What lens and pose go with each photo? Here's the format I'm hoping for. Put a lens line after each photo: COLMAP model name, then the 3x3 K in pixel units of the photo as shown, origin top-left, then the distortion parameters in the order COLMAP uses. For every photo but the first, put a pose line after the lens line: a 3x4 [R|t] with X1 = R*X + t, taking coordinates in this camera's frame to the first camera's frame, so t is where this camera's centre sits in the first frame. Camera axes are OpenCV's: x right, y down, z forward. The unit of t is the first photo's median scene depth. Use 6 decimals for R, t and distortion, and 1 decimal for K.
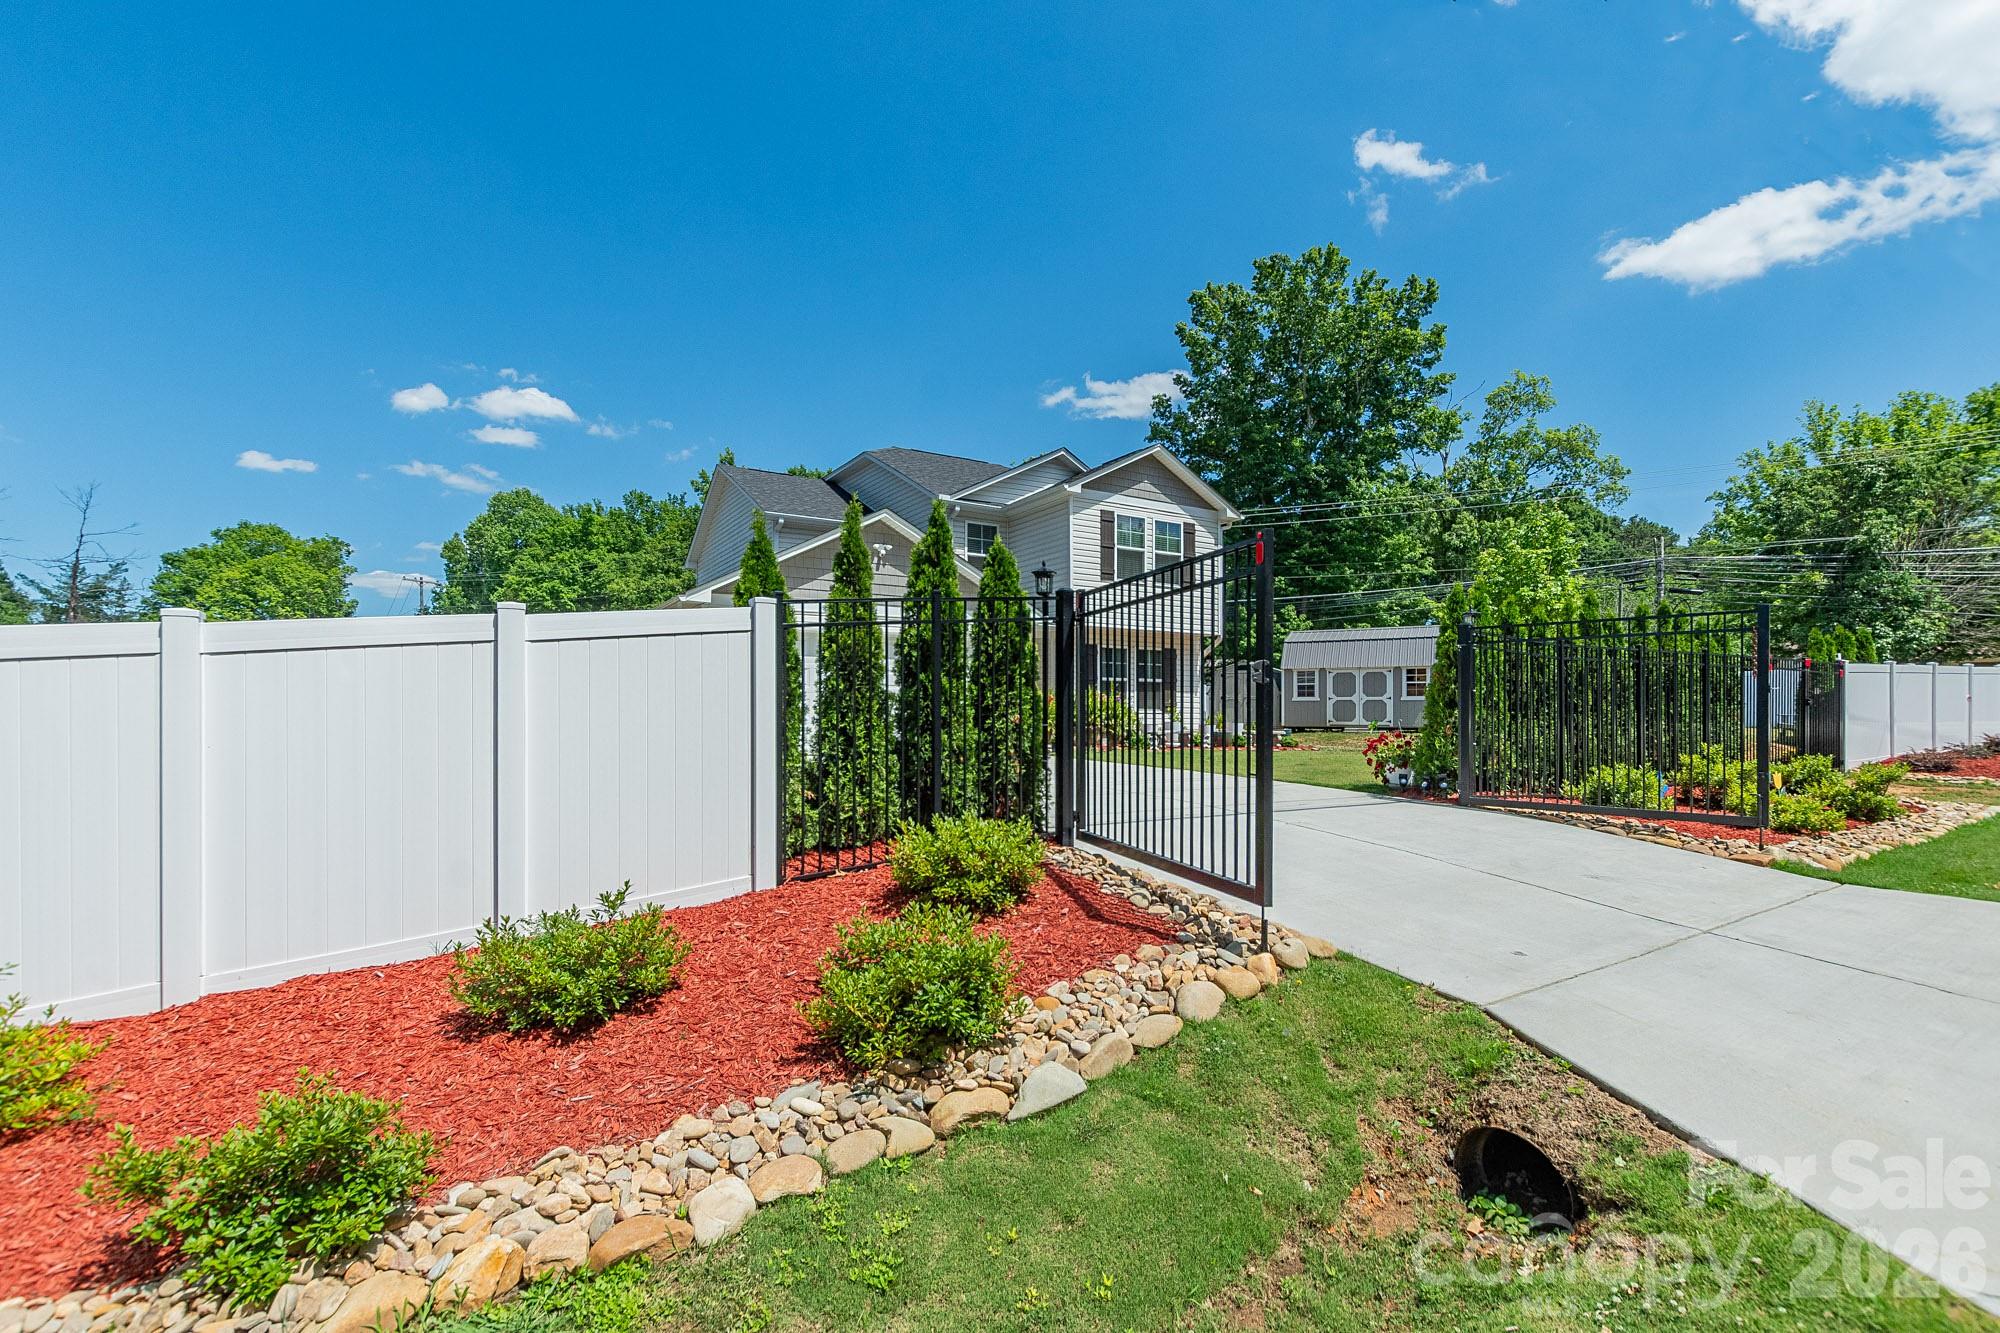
lens RADIAL K [[897.2, 0, 997.8], [0, 897.2, 680.9], [0, 0, 1]] dist [0.000731, -0.000255]
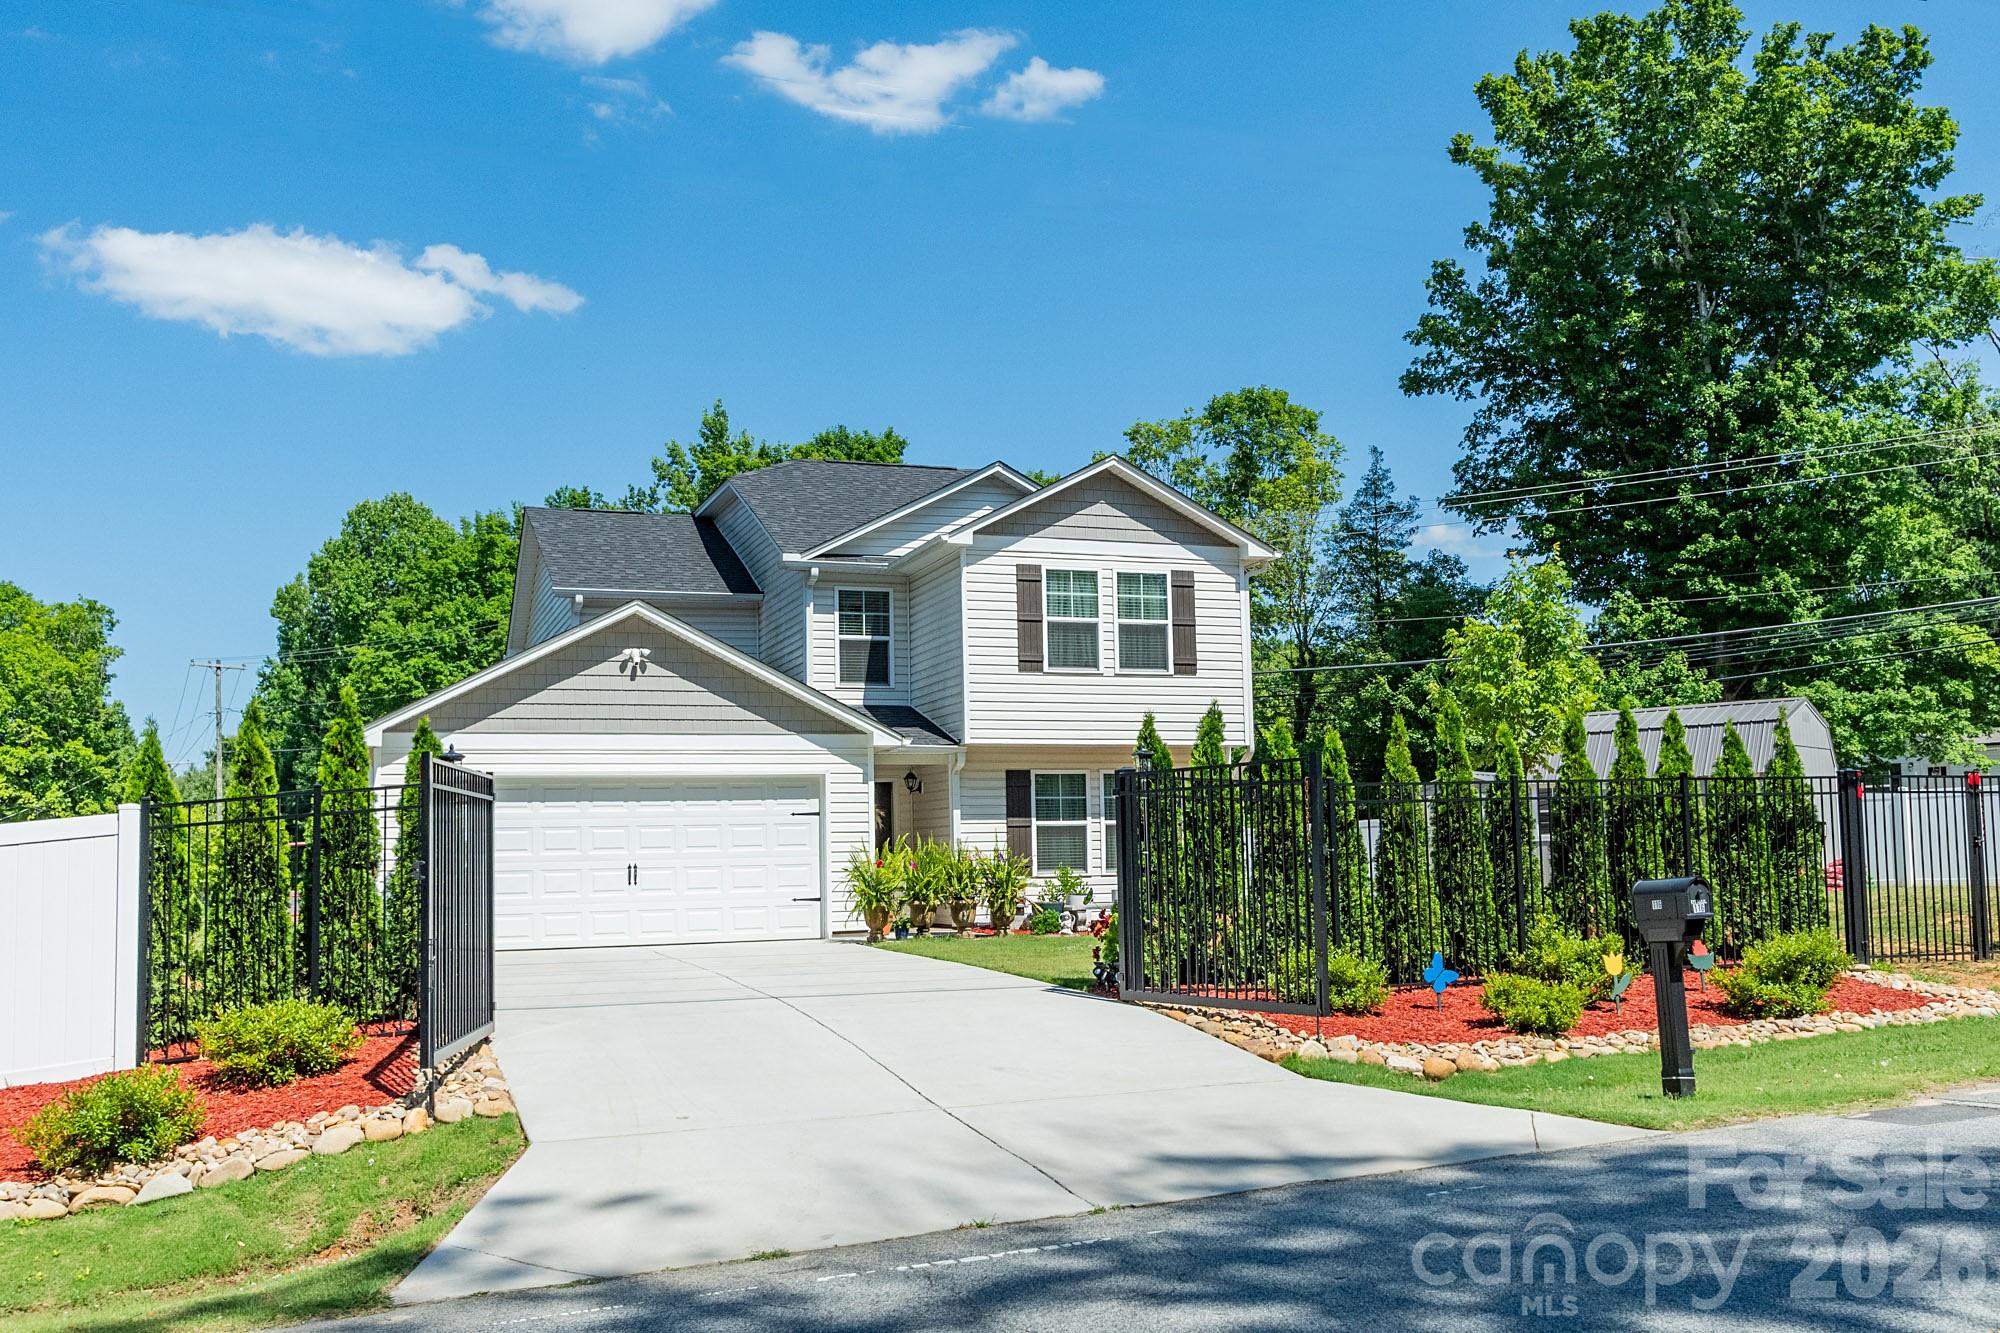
lens RADIAL K [[1807.4, 0, 996.1], [0, 1807.4, 663.5], [0, 0, 1]] dist [-0.013600, 0.000000]
pose [[0.980883, -0.043024, -0.189782, 0.311230], [0.028662, 0.996558, -0.077782, -0.015941], [0.192475, 0.070855, 0.978740, -0.252041]]
